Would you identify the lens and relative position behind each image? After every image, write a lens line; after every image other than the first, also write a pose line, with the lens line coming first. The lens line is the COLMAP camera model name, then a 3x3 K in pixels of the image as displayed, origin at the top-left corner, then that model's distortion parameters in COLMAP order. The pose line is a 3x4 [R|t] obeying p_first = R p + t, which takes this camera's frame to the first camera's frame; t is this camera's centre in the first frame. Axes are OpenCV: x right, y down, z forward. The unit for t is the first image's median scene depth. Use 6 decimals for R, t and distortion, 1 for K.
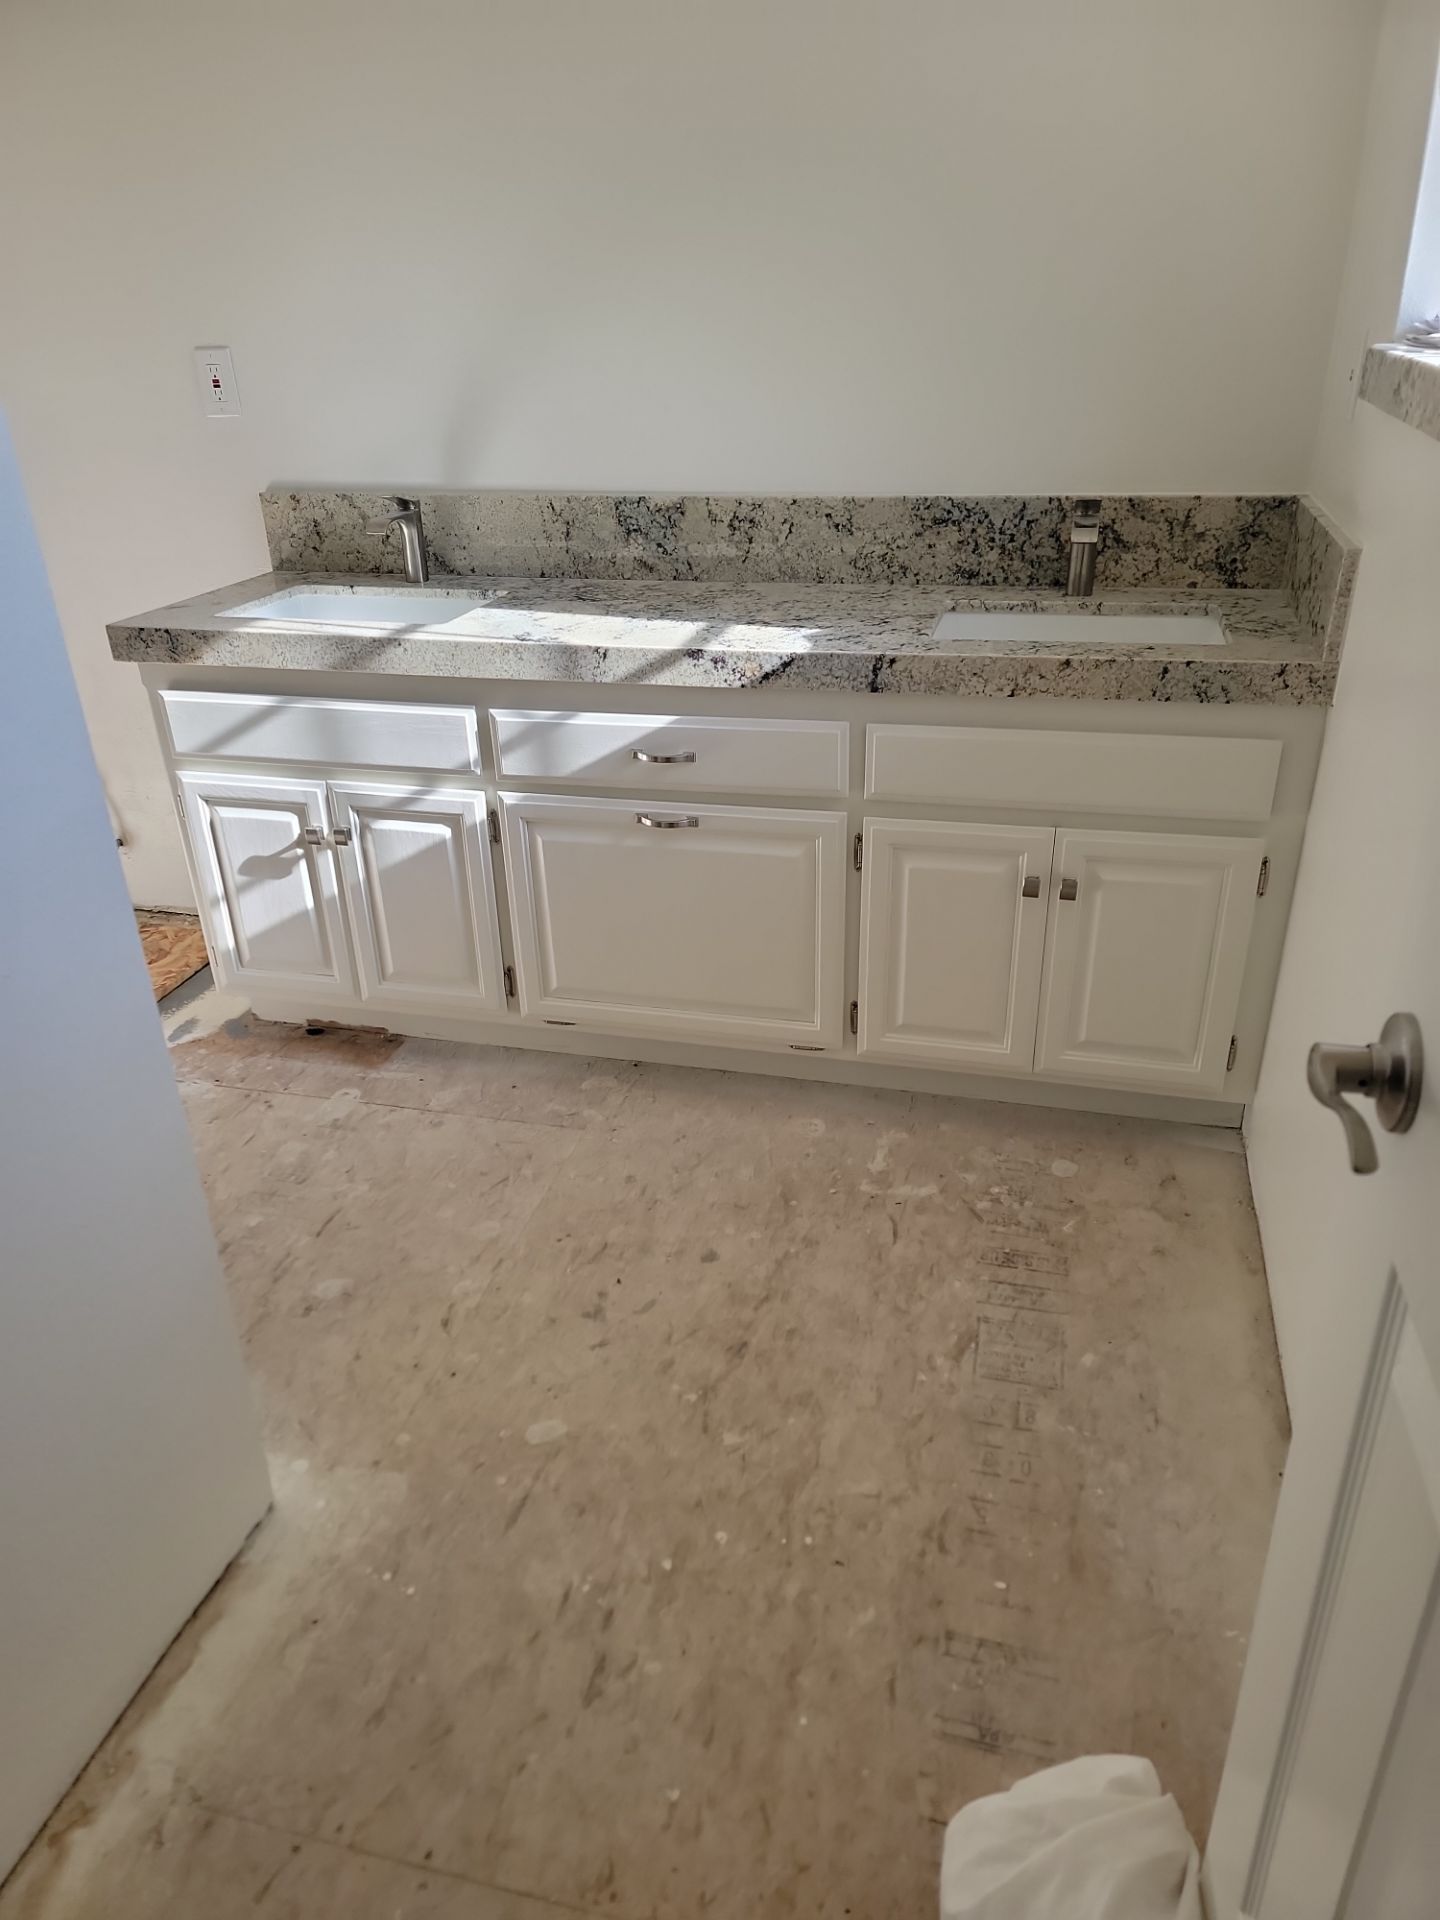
lens RADIAL K [[1319.3, 0, 716.2], [0, 1319.3, 971.2], [0, 0, 1]] dist [0.076866, -0.045216]
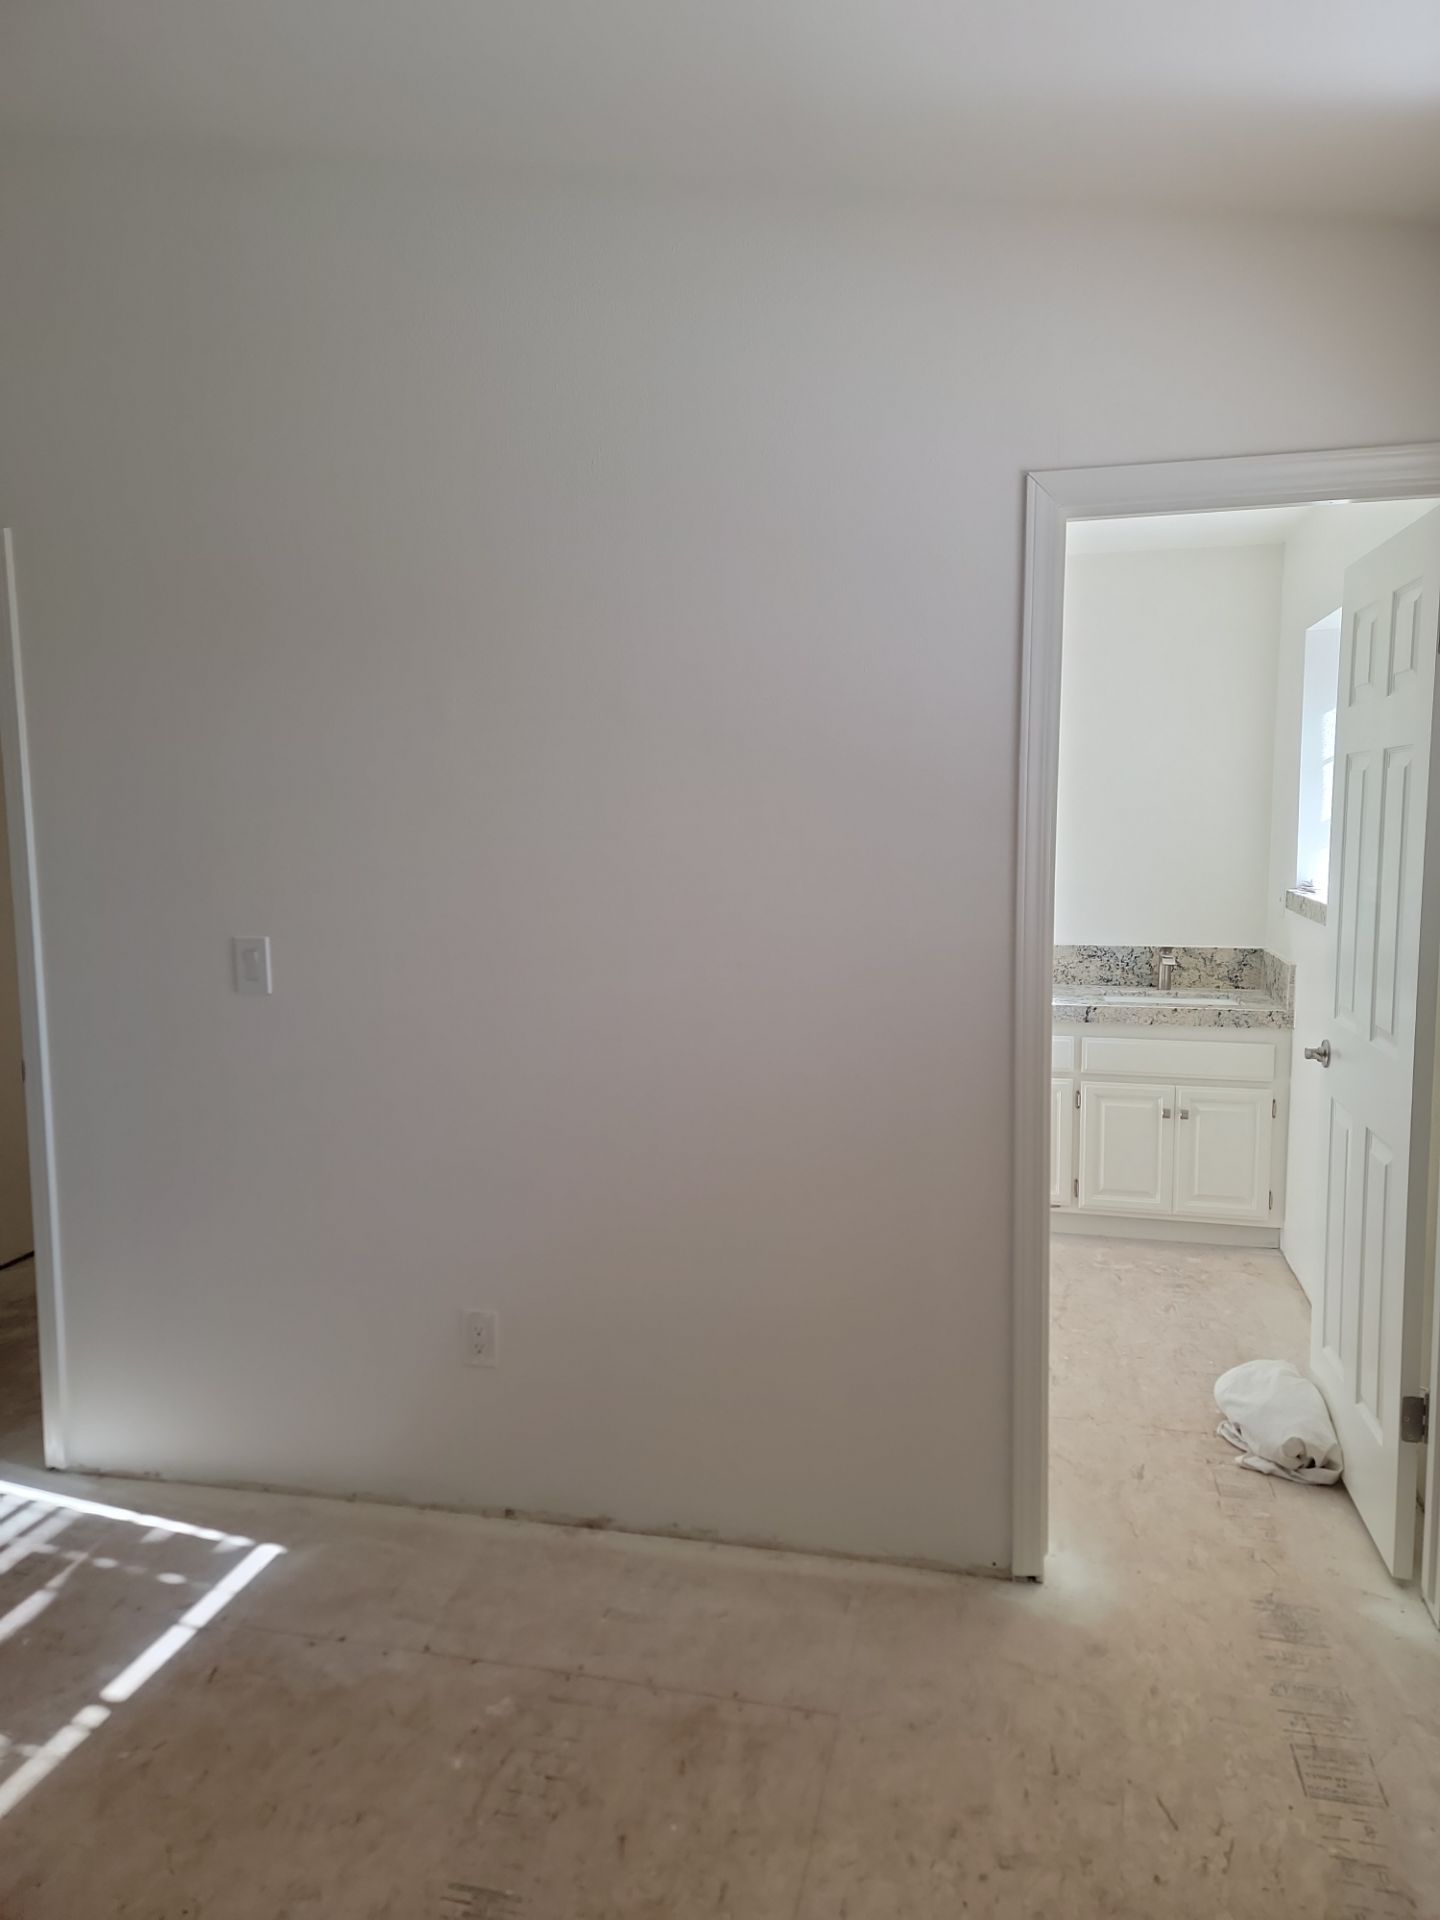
lens RADIAL K [[1319.3, 0, 721.1], [0, 1319.3, 953.0], [0, 0, 1]] dist [0.076866, -0.045216]
pose [[0.999324, 0.022729, 0.028894, -0.520203], [-0.011102, 0.935854, -0.352214, 0.436340], [-0.035046, 0.351655, 0.935473, -1.017565]]
